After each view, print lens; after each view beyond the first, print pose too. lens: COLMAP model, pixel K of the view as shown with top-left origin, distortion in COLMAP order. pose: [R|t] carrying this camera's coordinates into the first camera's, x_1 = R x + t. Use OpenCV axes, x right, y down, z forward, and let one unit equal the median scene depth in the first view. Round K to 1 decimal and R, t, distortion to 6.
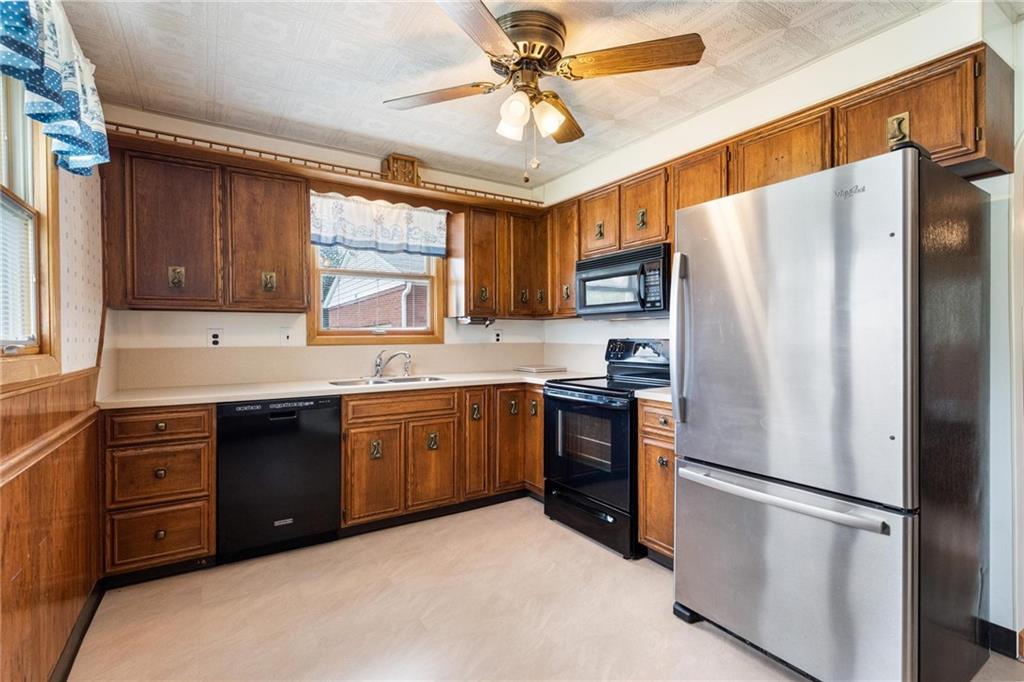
lens RADIAL K [[481.2, 0, 510.9], [0, 481.2, 337.8], [0, 0, 1]] dist [-0.001517, 0.000045]
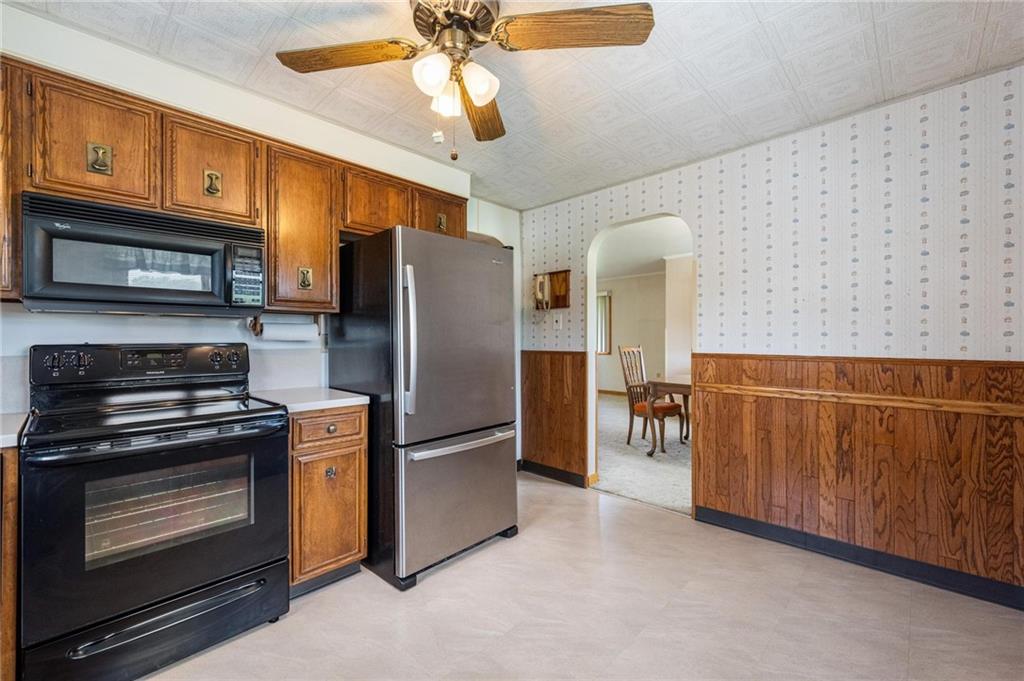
lens RADIAL K [[426.8, 0, 509.7], [0, 426.8, 341.4], [0, 0, 1]] dist [-0.000324, 0.000045]
pose [[-0.241667, 0.008013, 0.970326, -0.488319], [0.014606, 0.999883, -0.004619, 0.009878], [-0.970249, 0.013056, -0.241755, 0.723566]]
